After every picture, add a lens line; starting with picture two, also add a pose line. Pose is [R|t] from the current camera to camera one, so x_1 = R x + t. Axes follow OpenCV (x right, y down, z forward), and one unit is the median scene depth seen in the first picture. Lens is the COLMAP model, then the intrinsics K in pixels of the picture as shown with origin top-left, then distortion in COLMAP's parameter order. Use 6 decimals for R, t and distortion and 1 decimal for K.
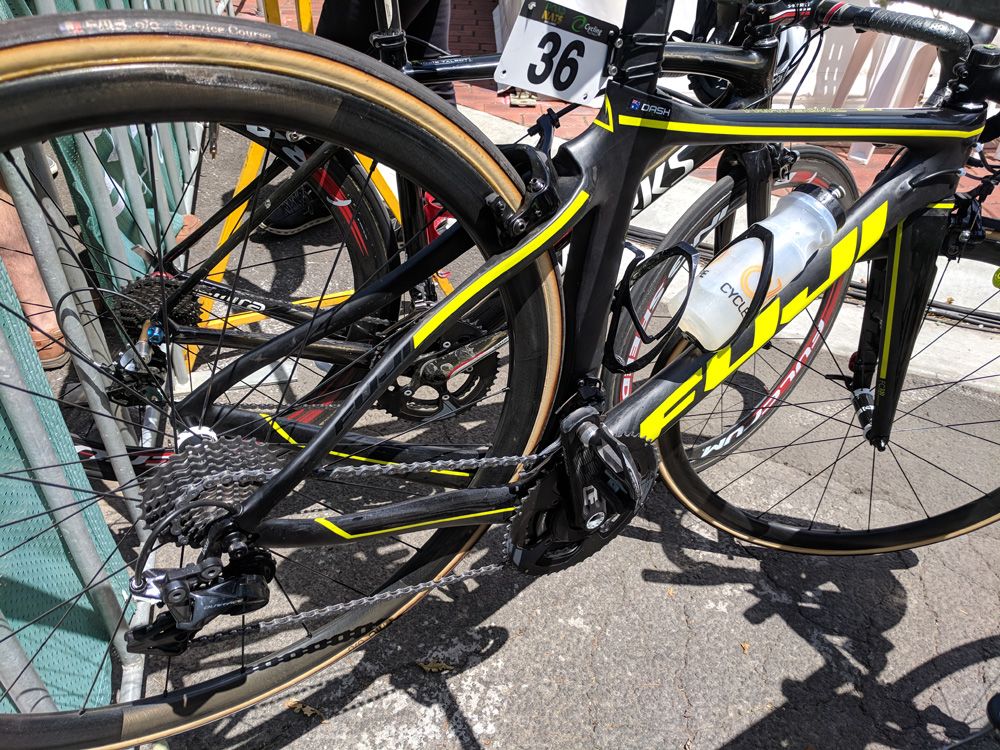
lens RADIAL K [[766.8, 0, 496.5], [0, 766.8, 376.2], [0, 0, 1]] dist [-0.011720, 0.038635]
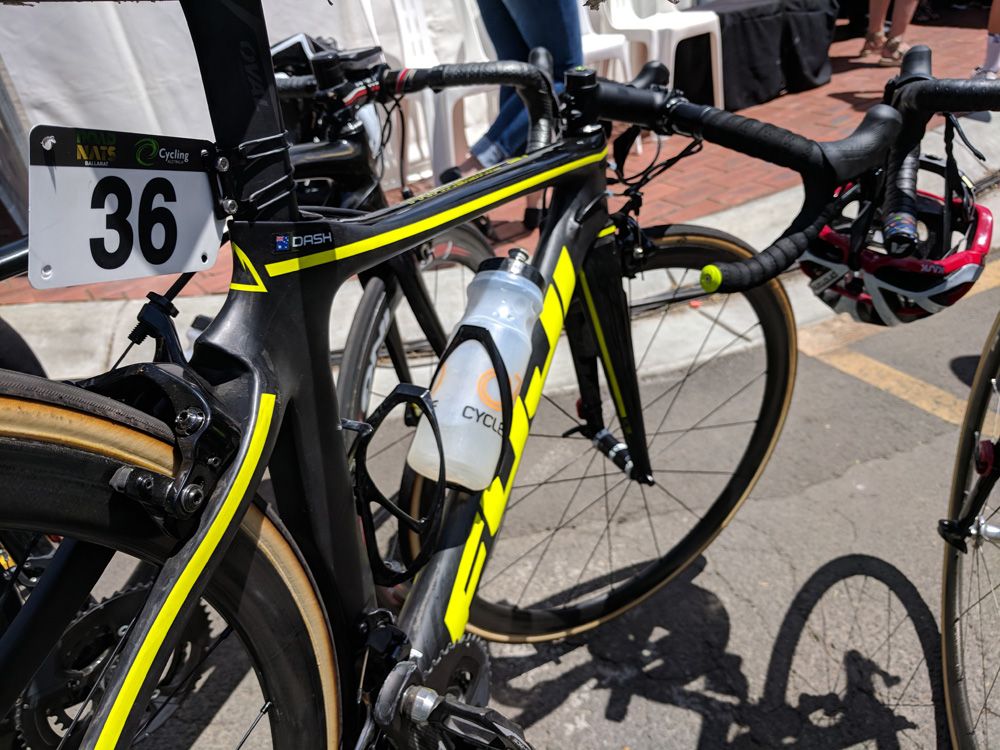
lens RADIAL K [[766.8, 0, 500.6], [0, 766.8, 372.8], [0, 0, 1]] dist [-0.011720, 0.038635]
pose [[0.809646, -0.395849, 0.433333, 0.003548], [0.448736, 0.893386, -0.022318, -0.109212], [-0.378299, 0.212522, 0.900957, 0.253140]]
